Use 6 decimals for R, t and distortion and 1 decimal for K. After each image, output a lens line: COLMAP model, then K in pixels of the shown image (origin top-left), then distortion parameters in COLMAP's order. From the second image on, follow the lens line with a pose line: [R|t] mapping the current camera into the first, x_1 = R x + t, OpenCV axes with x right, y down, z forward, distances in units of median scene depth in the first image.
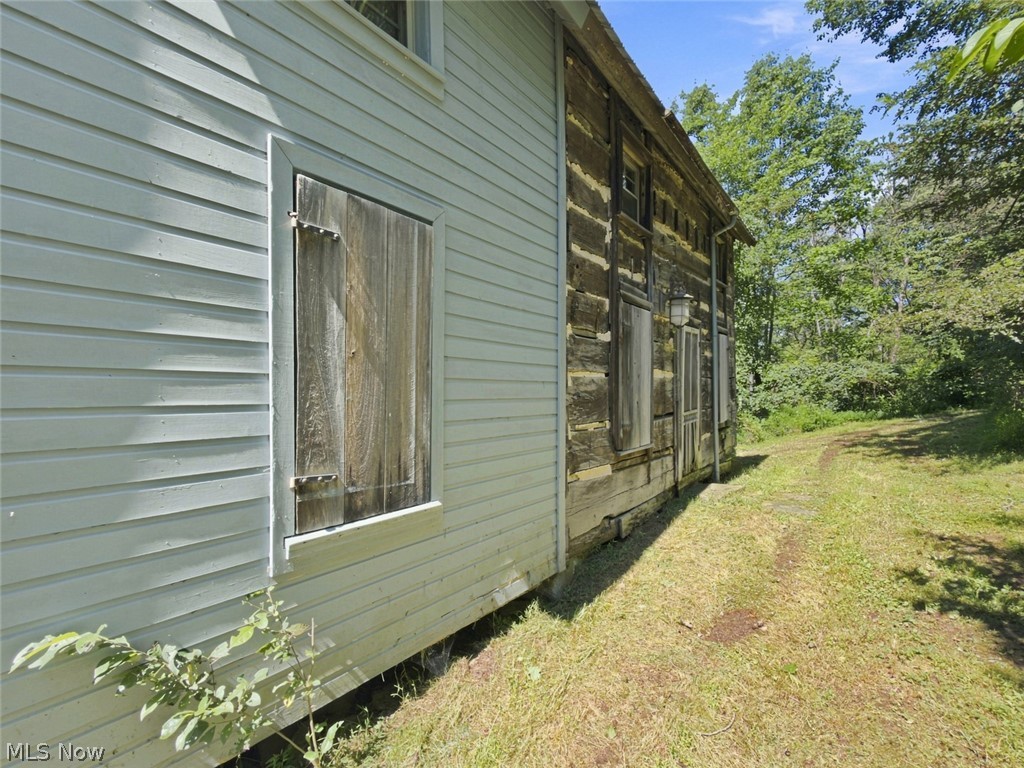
lens RADIAL K [[427.0, 0, 510.6], [0, 427.0, 399.8], [0, 0, 1]] dist [-0.001129, 0.000010]
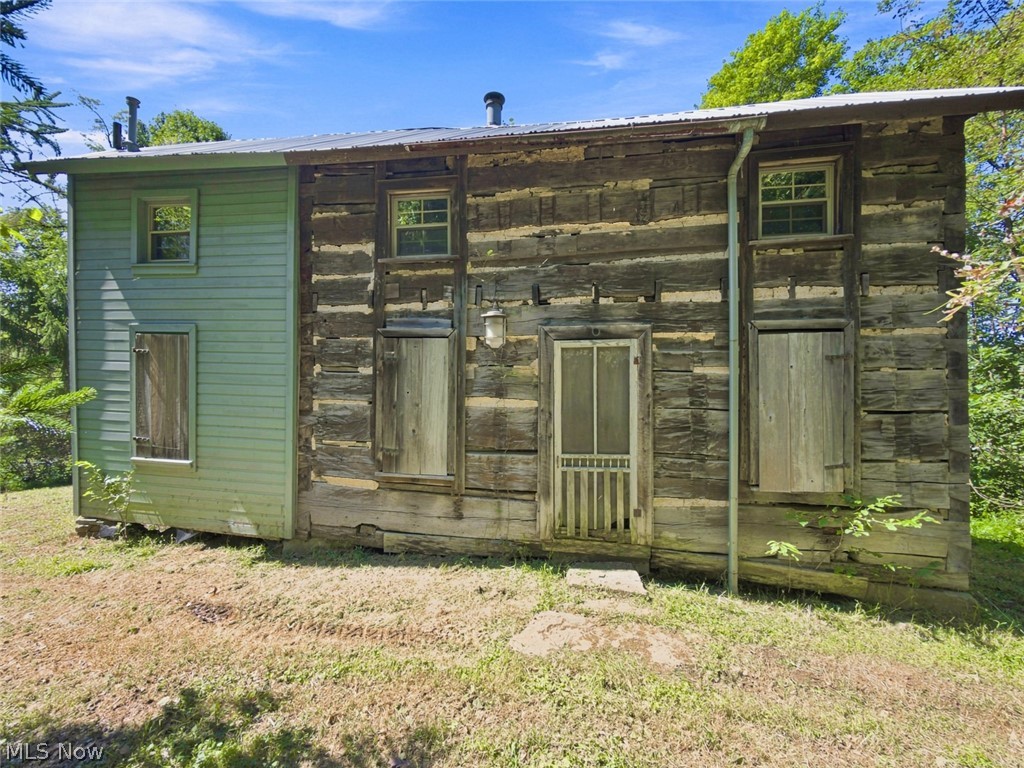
lens RADIAL K [[412.2, 0, 511.1], [0, 412.2, 369.9], [0, 0, 1]] dist [-0.000851, -0.000135]
pose [[0.508699, 0.021184, -0.860684, 1.535367], [-0.040486, 0.999180, 0.000663, -0.181487], [0.859992, 0.034508, 0.509140, 0.836920]]
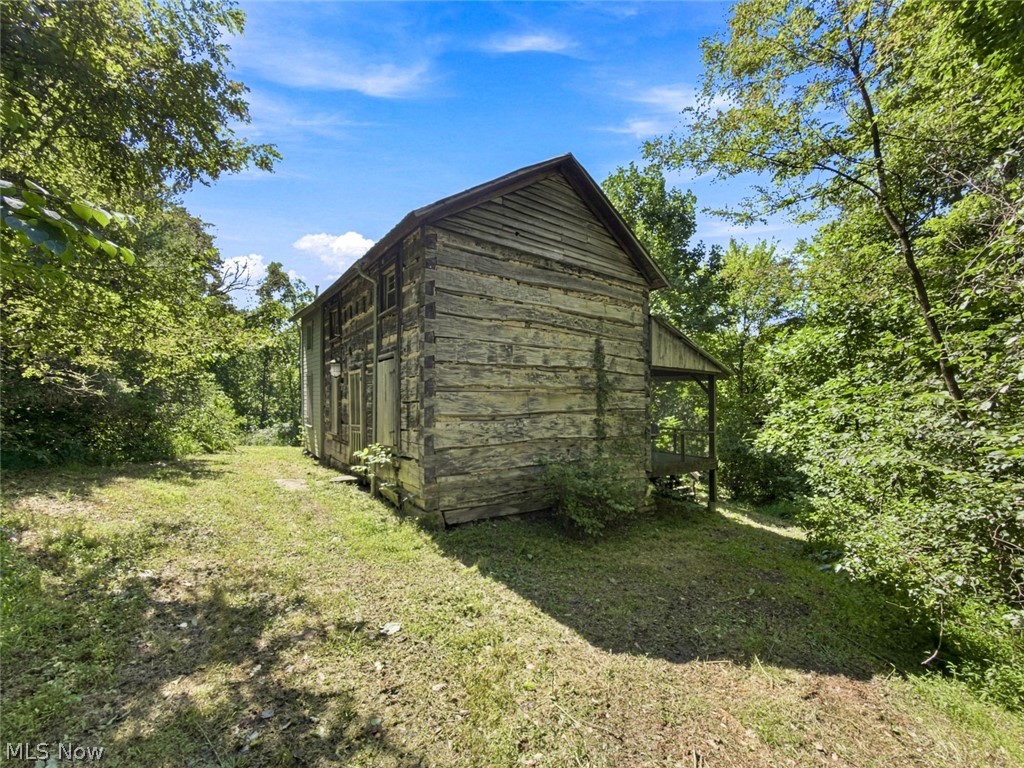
lens RADIAL K [[406.6, 0, 512.0], [0, 406.6, 384.0], [0, 0, 1]] dist [-0.000885, -0.000045]
pose [[-0.234236, -0.011490, -0.972112, 2.742804], [-0.013768, 0.999869, -0.008501, -0.184564], [0.972082, 0.011393, -0.234364, 3.018012]]
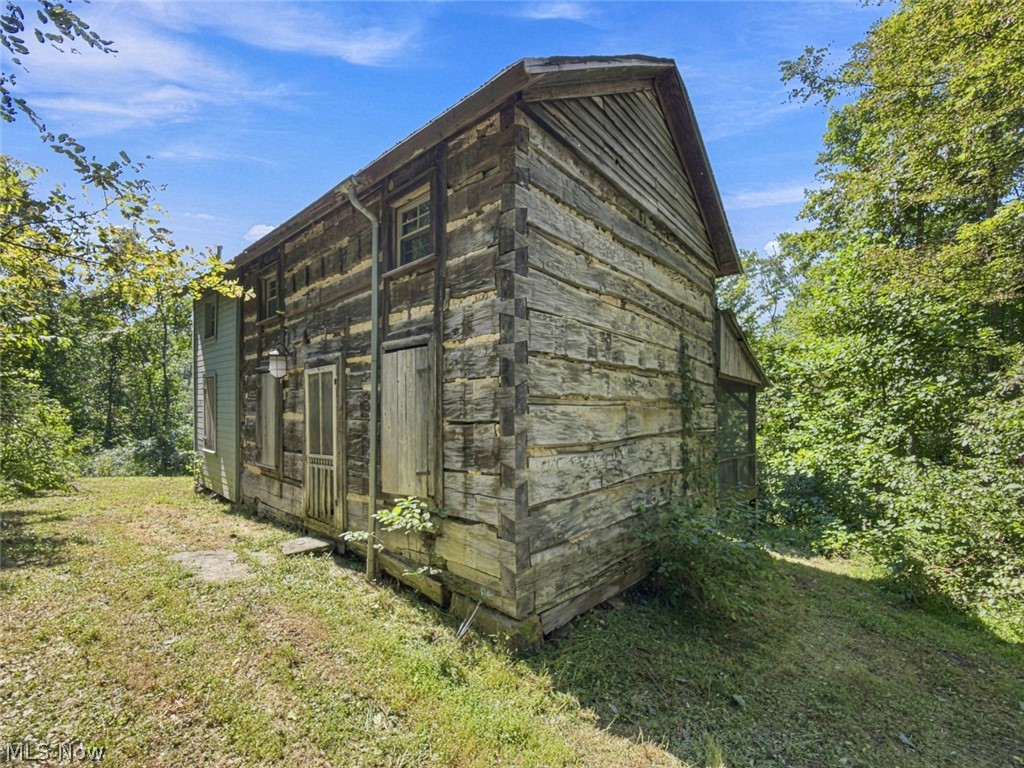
lens RADIAL K [[427.0, 0, 510.6], [0, 427.0, 399.8], [0, 0, 1]] dist [-0.001129, 0.000010]
pose [[-0.020516, -0.001018, -0.999789, 2.191460], [-0.026903, 0.999638, -0.000466, -0.173413], [0.999427, 0.026888, -0.020536, 2.305806]]
